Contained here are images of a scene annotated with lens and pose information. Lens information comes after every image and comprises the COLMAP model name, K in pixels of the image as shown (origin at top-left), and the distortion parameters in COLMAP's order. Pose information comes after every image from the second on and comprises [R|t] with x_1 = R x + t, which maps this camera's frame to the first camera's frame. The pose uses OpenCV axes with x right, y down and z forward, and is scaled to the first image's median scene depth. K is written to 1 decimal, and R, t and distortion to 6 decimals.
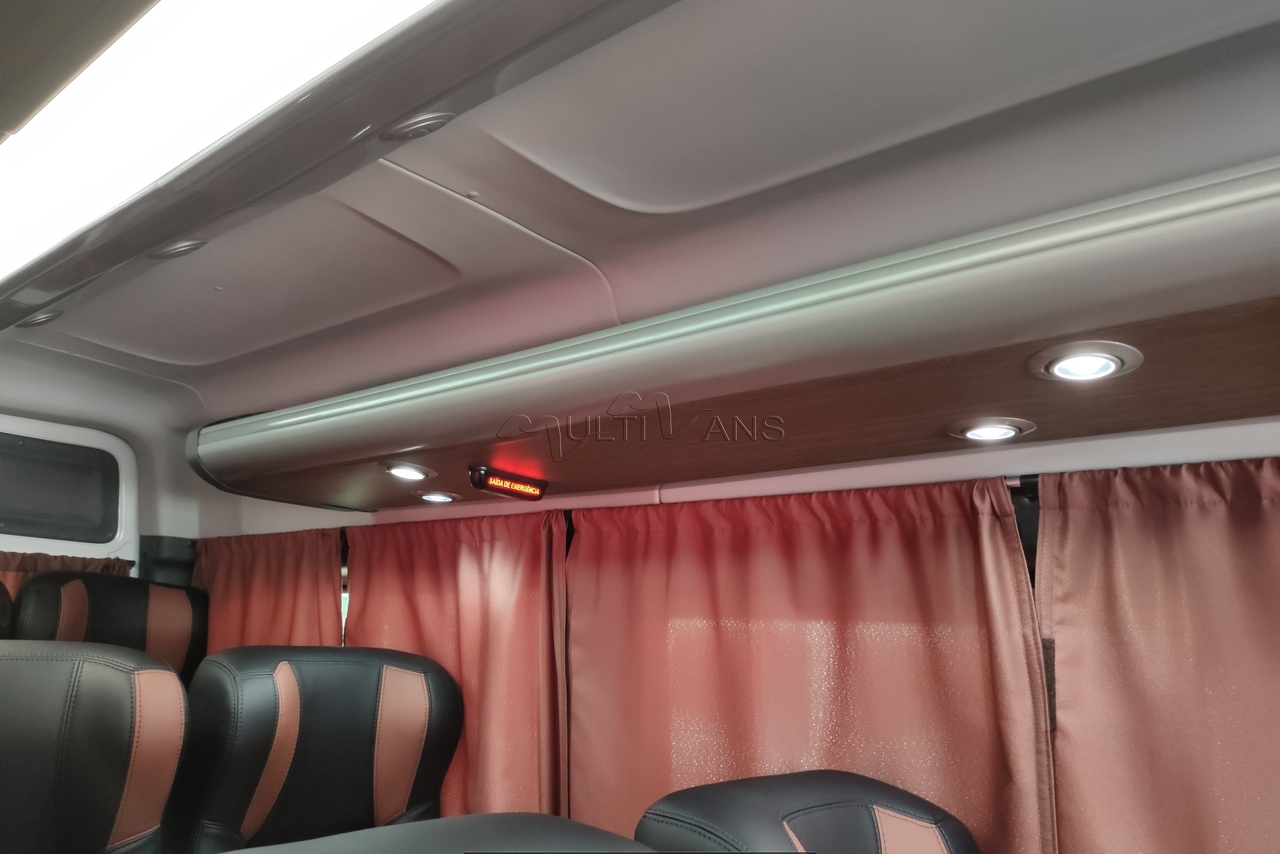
lens RADIAL K [[965.2, 0, 620.7], [0, 965.2, 474.2], [0, 0, 1]] dist [0.066002, -0.094636]
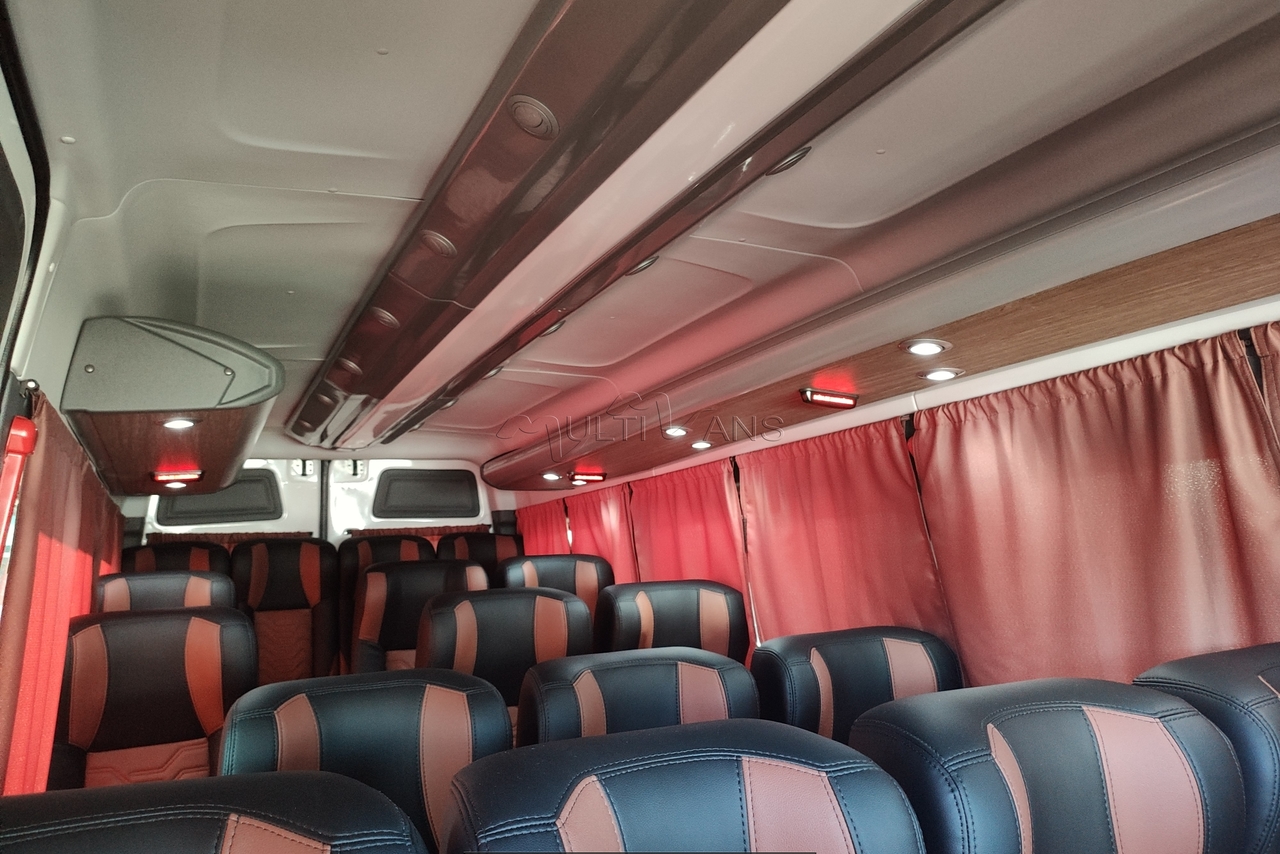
lens RADIAL K [[965.2, 0, 633.1], [0, 965.2, 424.9], [0, 0, 1]] dist [0.066002, -0.094636]
pose [[0.909225, -0.166911, -0.381379, 0.769741], [0.184314, 0.982824, 0.009277, -0.104037], [0.373280, -0.078728, 0.924372, -0.968082]]
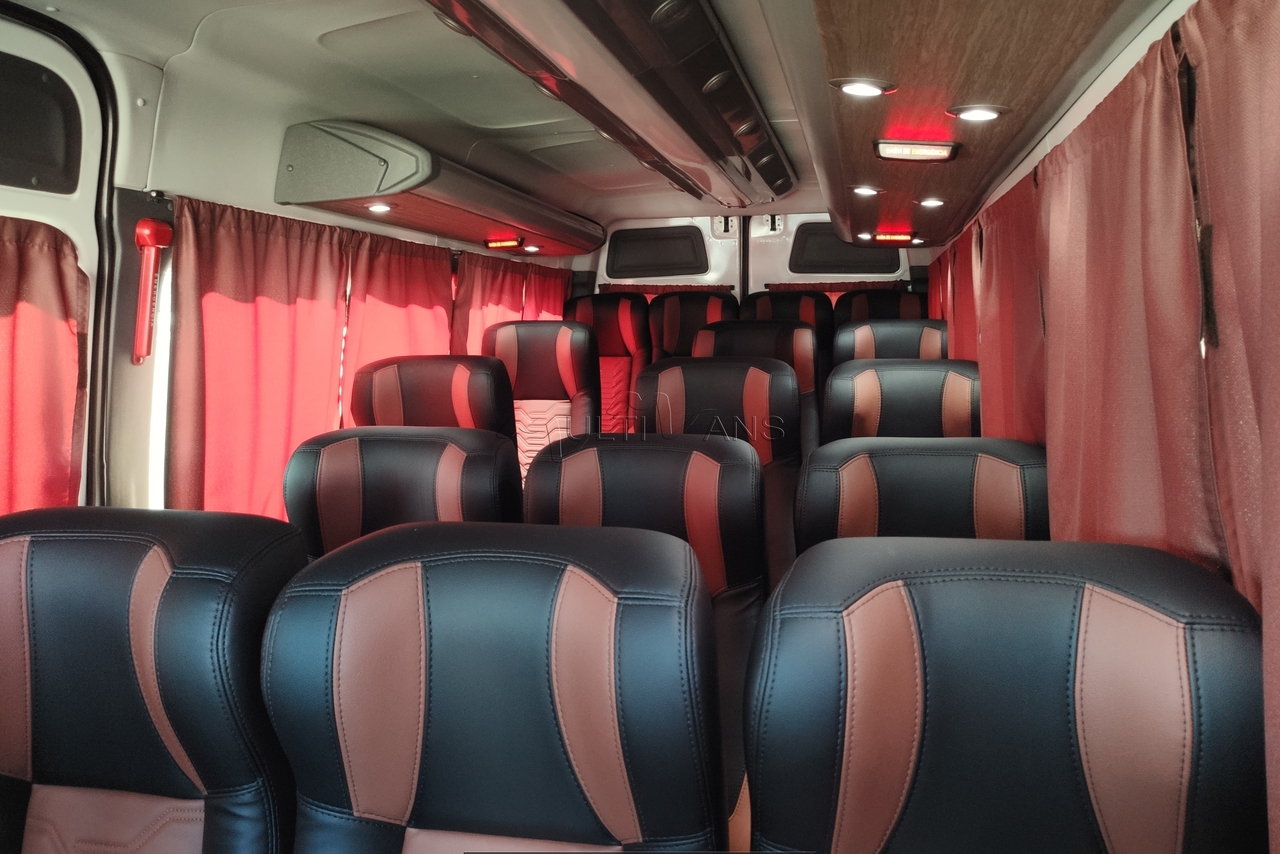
lens RADIAL K [[965.2, 0, 633.4], [0, 965.2, 427.4], [0, 0, 1]] dist [0.066002, -0.094636]
pose [[0.448957, 0.029665, -0.893061, 1.286072], [0.205873, 0.969126, 0.135688, 0.003500], [0.869514, -0.244775, 0.428988, -0.423514]]
